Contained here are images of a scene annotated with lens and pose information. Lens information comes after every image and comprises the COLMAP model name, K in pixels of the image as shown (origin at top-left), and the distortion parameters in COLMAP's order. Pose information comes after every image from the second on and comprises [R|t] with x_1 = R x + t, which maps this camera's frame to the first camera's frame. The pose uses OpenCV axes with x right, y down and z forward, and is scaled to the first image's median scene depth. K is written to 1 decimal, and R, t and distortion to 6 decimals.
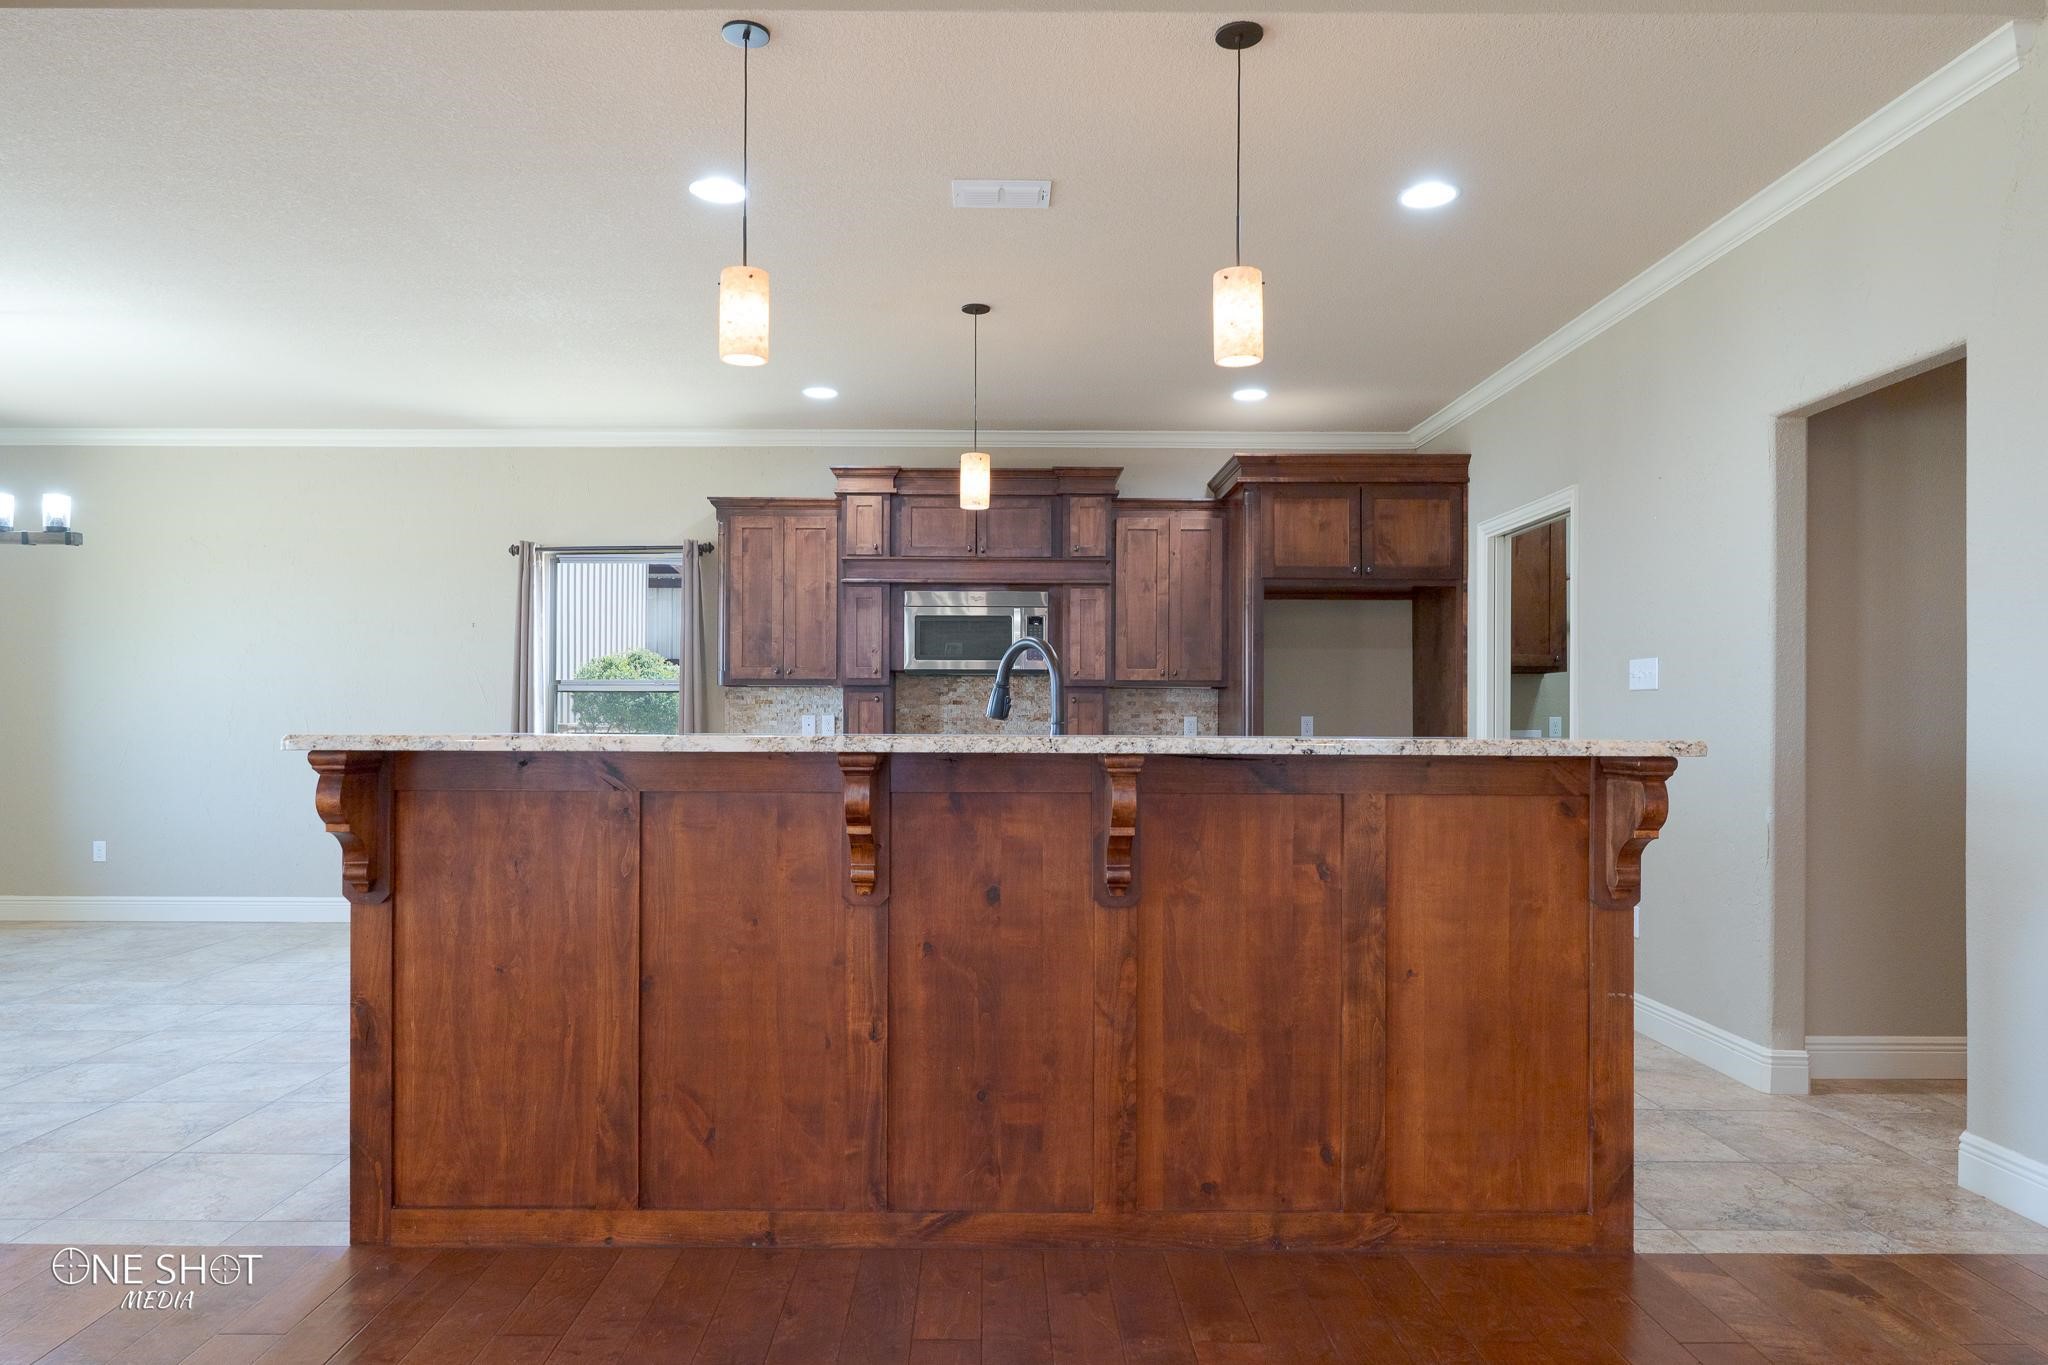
lens RADIAL K [[1317.1, 0, 970.1], [0, 1317.1, 713.2], [0, 0, 1]] dist [0.001247, 0.001080]
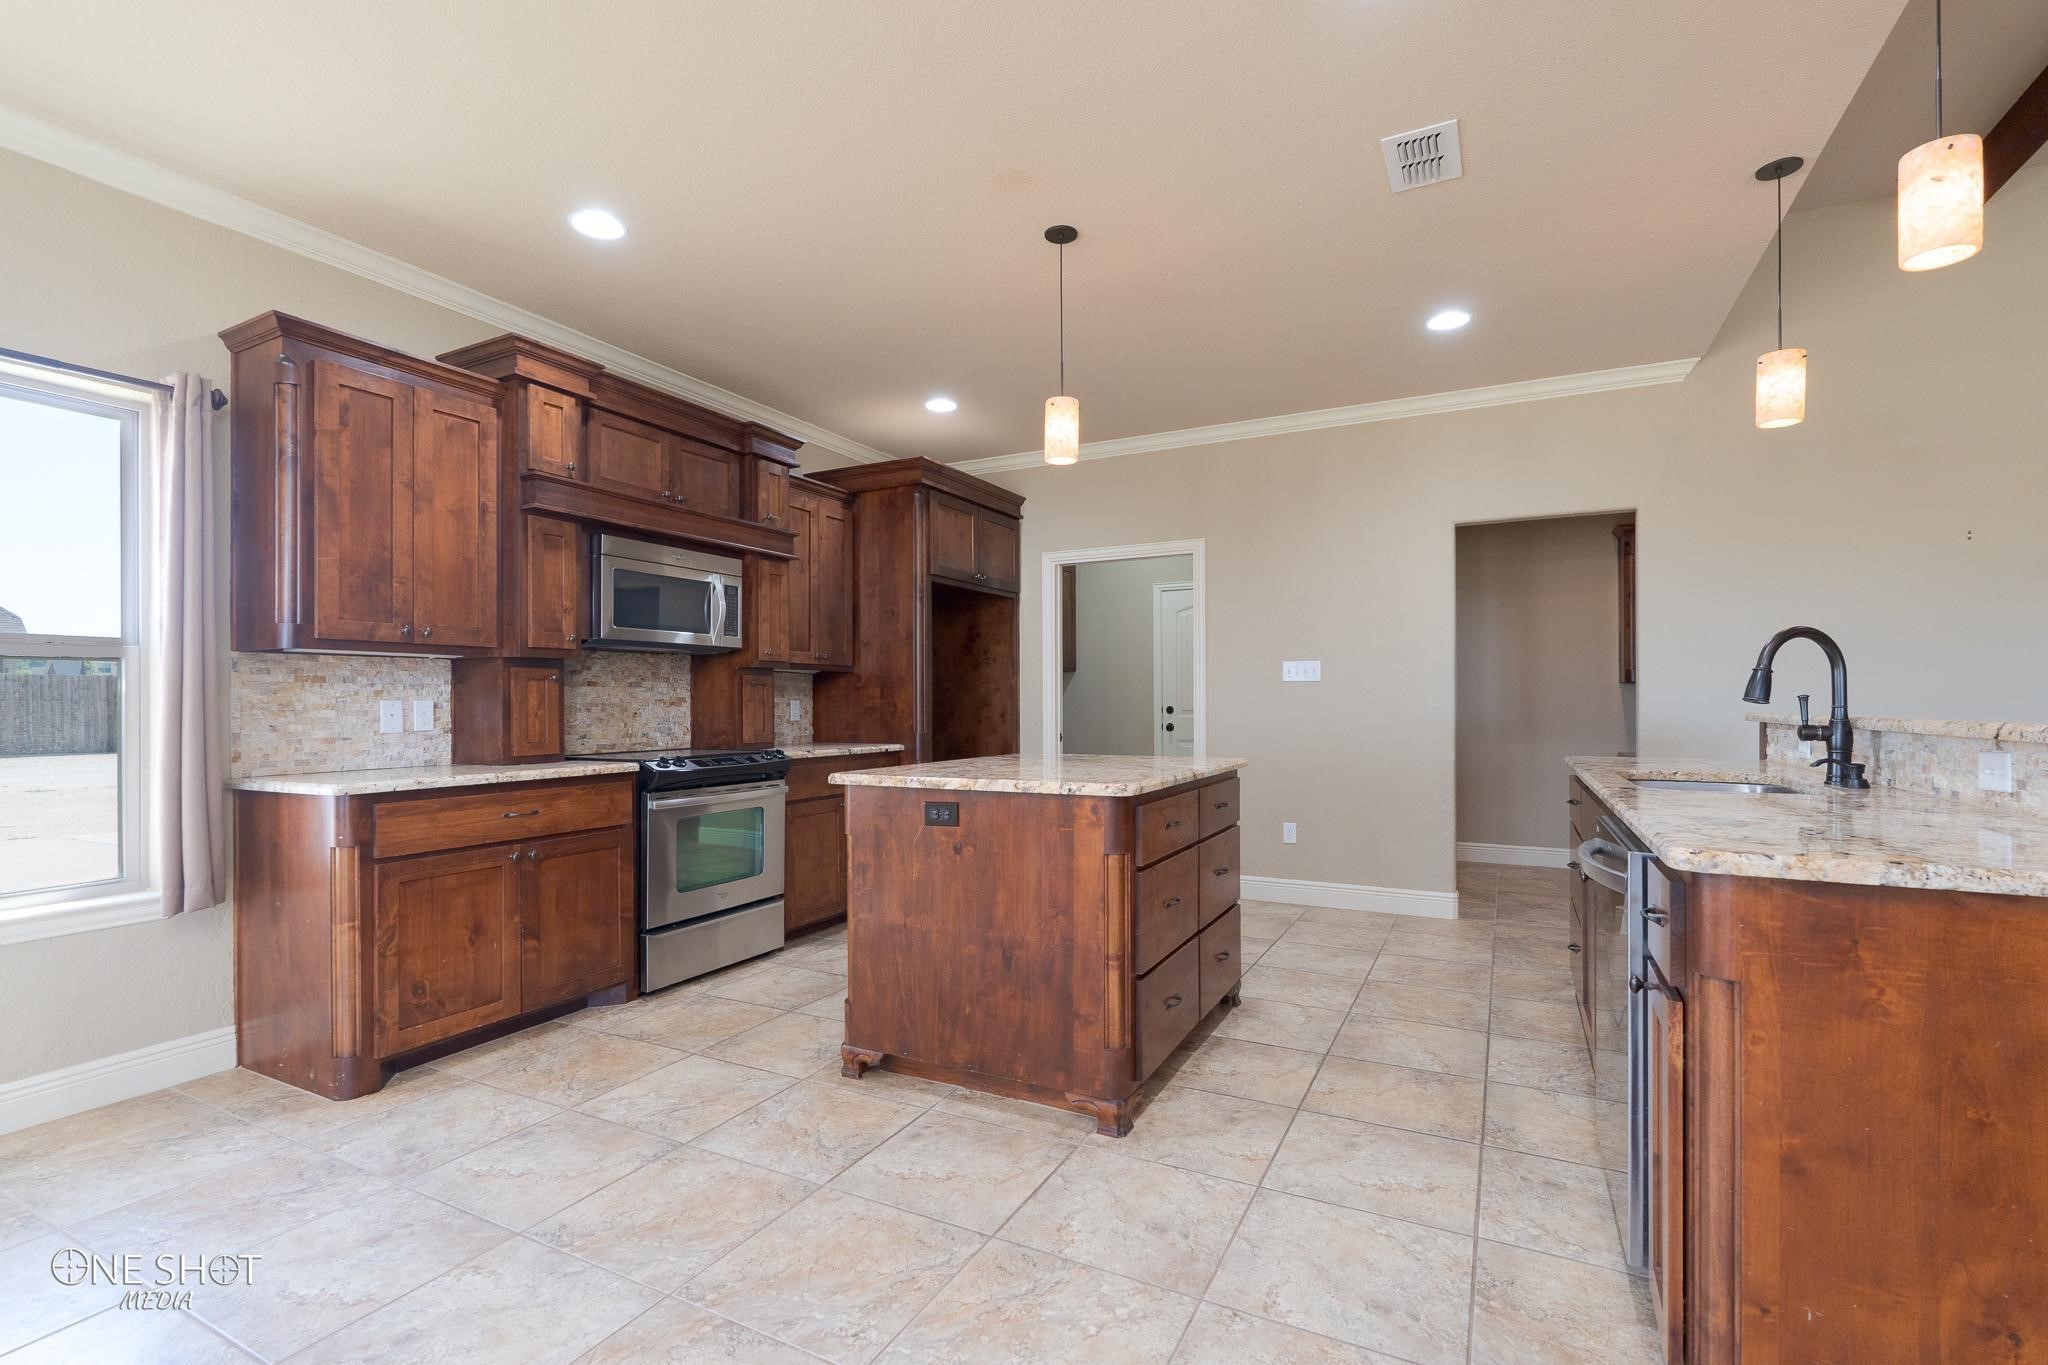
lens RADIAL K [[952.9, 0, 1024.0], [0, 952.9, 704.1], [0, 0, 1]] dist [-0.000706, -0.000063]
pose [[0.450130, -0.004202, 0.892953, -0.845025], [-0.001322, 0.999985, 0.005373, 0.001451], [-0.892962, -0.003599, 0.450117, 1.071226]]
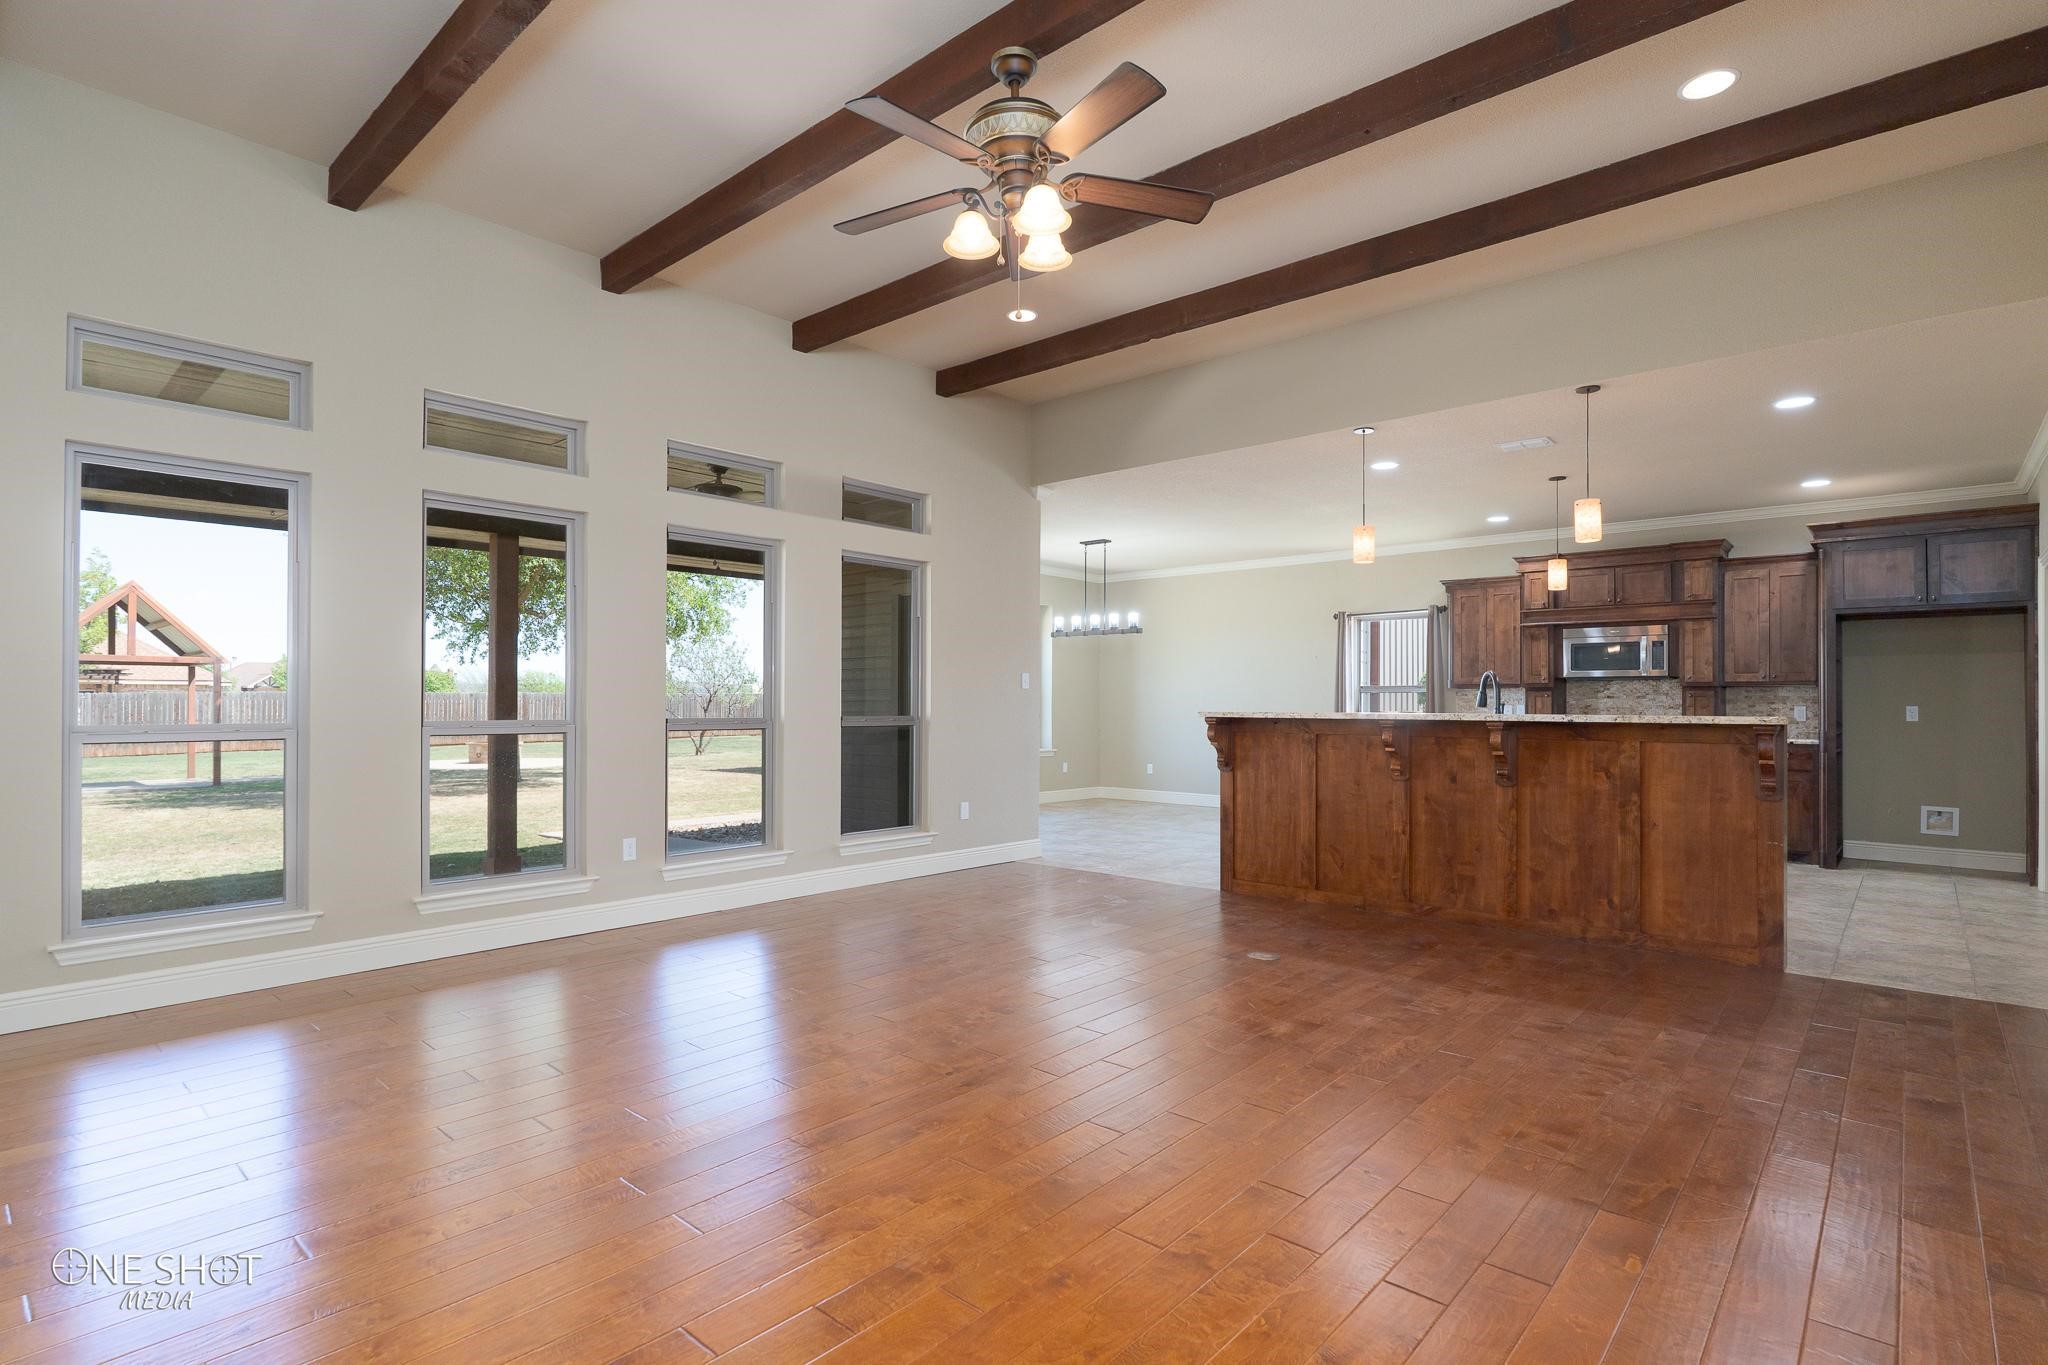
lens RADIAL K [[978.8, 0, 1024.0], [0, 978.8, 682.5], [0, 0, 1]] dist [0.002571, 0.000490]
pose [[0.755062, -0.015163, -0.655478, 0.475310], [0.001096, 0.999760, -0.021865, -0.001601], [0.655652, 0.015791, 0.754898, -0.697606]]
